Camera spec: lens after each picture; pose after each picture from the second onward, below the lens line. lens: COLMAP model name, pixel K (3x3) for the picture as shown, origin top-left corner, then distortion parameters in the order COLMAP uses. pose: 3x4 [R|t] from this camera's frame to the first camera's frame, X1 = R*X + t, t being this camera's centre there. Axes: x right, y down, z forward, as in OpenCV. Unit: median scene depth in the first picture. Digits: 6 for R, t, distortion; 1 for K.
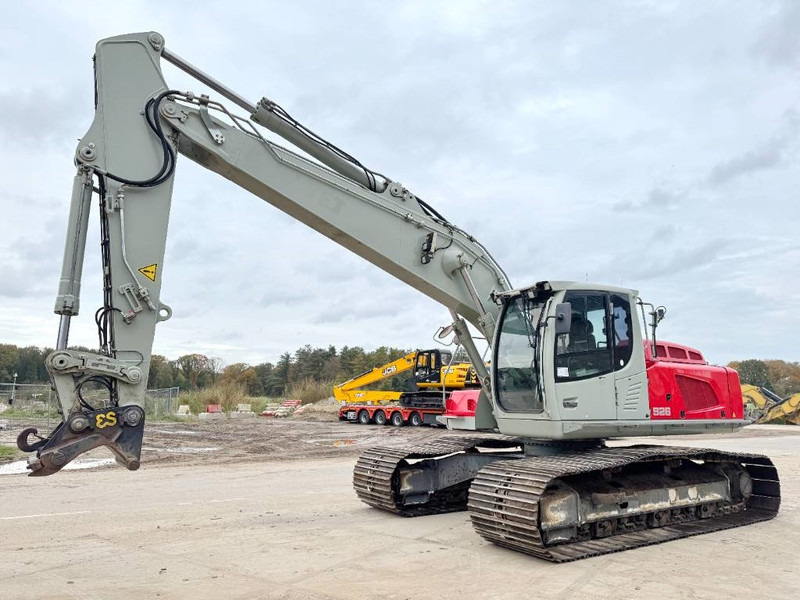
lens RADIAL K [[548.9, 0, 399.4], [0, 548.9, 306.7], [0, 0, 1]] dist [0.022242, 0.001773]
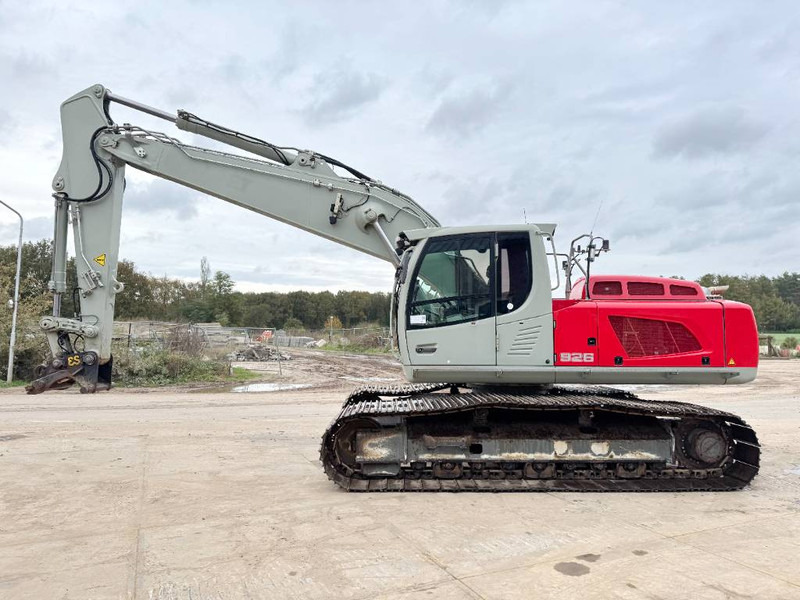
lens RADIAL K [[550.7, 0, 400.0], [0, 550.7, 300.0], [0, 0, 1]] dist [0.097996, -0.096779]
pose [[0.855613, -0.041012, -0.515988, 0.748246], [0.093829, 0.992630, 0.076690, 0.000876], [0.509041, -0.114032, 0.853156, 0.100291]]
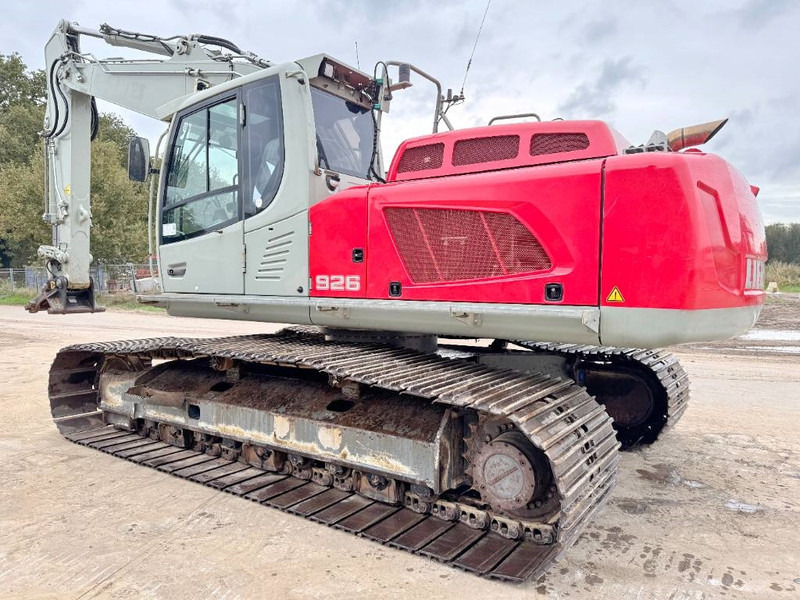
lens RADIAL K [[550.7, 0, 400.0], [0, 550.7, 300.0], [0, 0, 1]] dist [0.097996, -0.096779]
pose [[0.392178, 0.029710, -0.919410, 1.051137], [0.157084, 0.982635, 0.098758, 0.174772], [0.906378, -0.183156, 0.380700, 0.911623]]
